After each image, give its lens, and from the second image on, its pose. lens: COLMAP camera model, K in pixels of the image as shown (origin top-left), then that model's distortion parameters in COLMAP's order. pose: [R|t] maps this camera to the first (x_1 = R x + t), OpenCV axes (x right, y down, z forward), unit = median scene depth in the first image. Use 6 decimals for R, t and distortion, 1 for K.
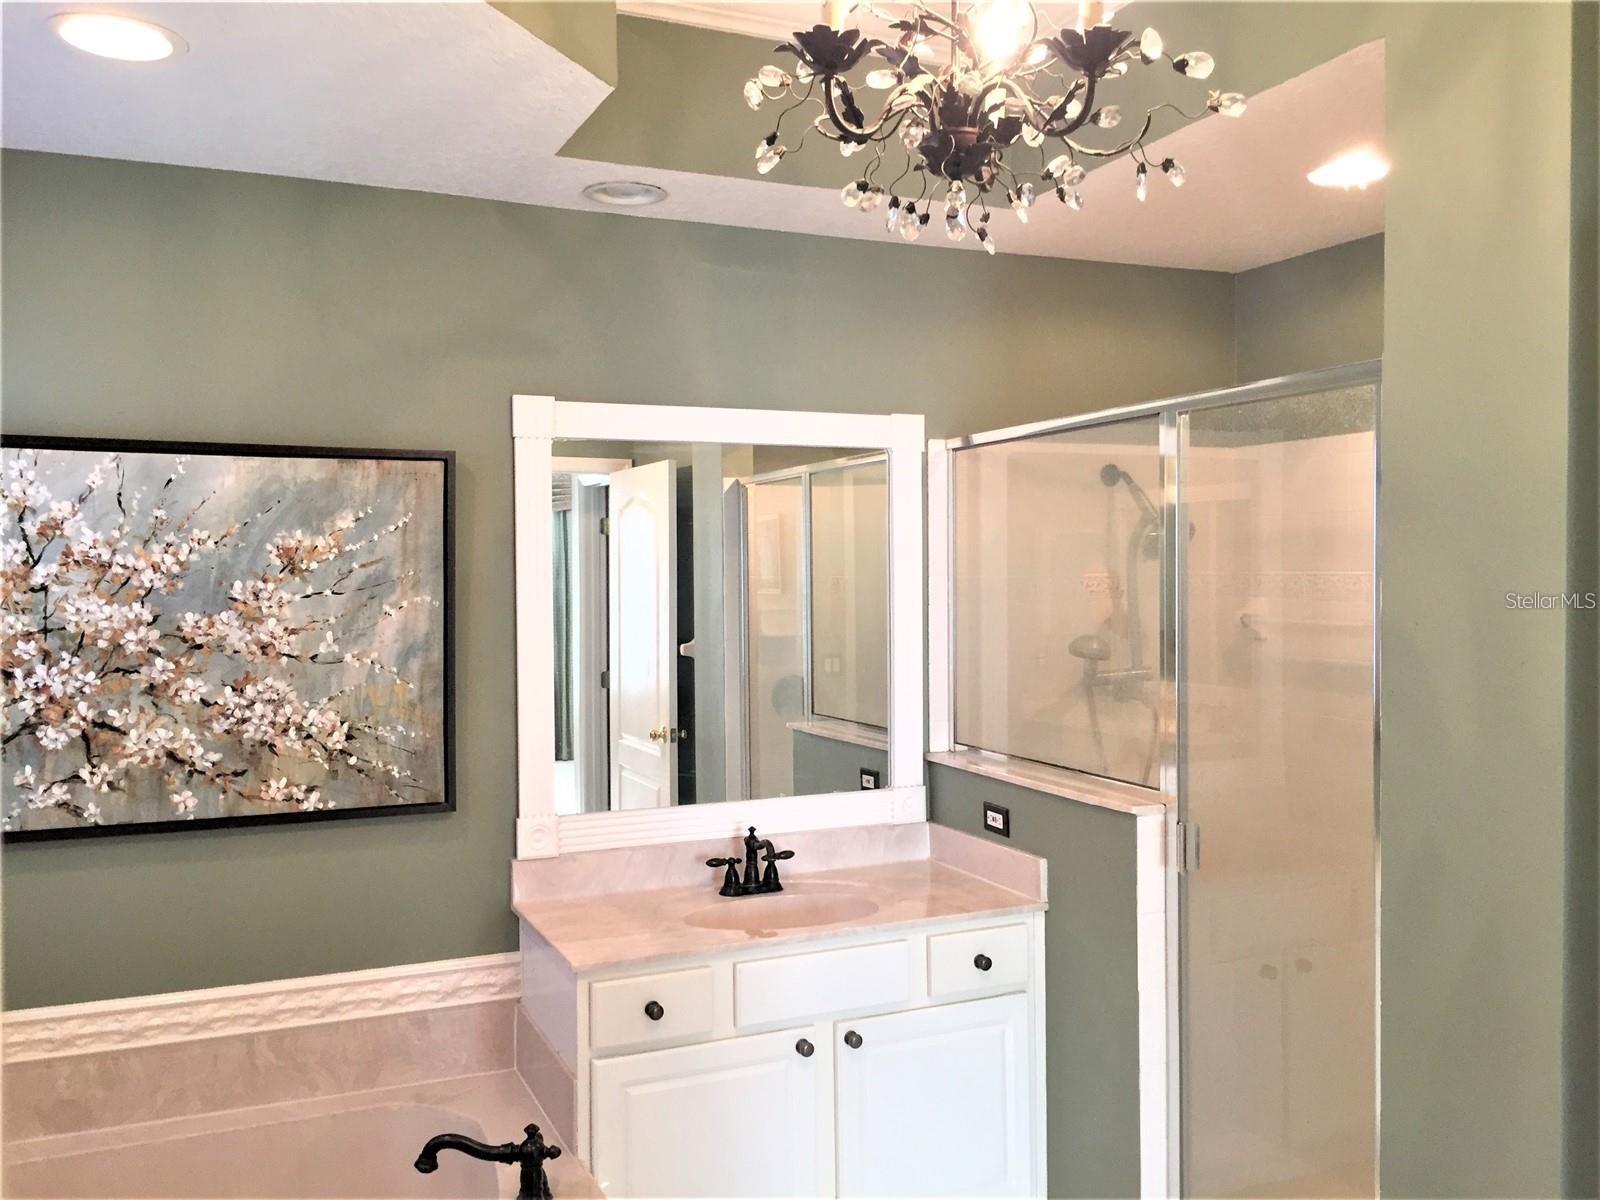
lens RADIAL K [[1391.3, 0, 800.0], [0, 1391.3, 600.0], [0, 0, 1]] dist [0.100749, -0.159338]
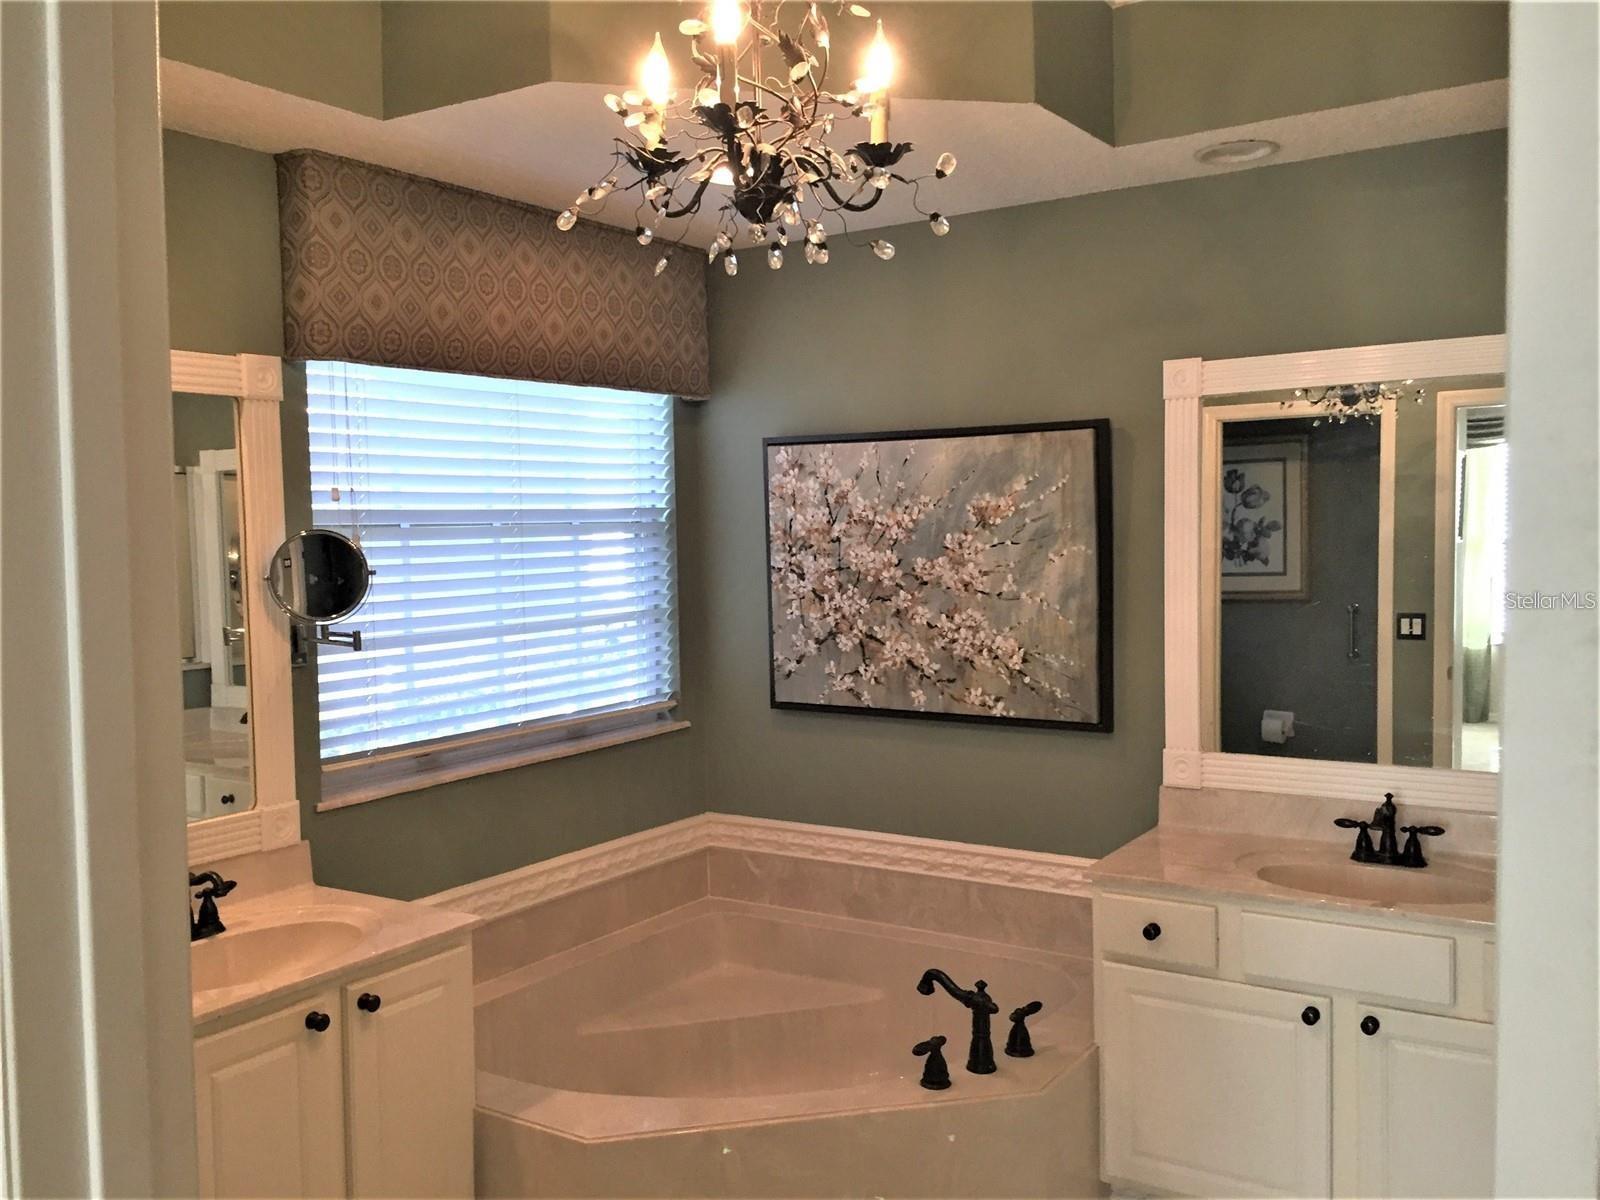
lens RADIAL K [[1391.3, 0, 800.0], [0, 1391.3, 600.0], [0, 0, 1]] dist [0.100749, -0.159338]
pose [[0.546035, 0.039514, -0.836830, 0.610418], [0.000047, 0.998886, 0.047197, -0.013231], [0.837762, -0.025811, 0.545425, 0.178157]]
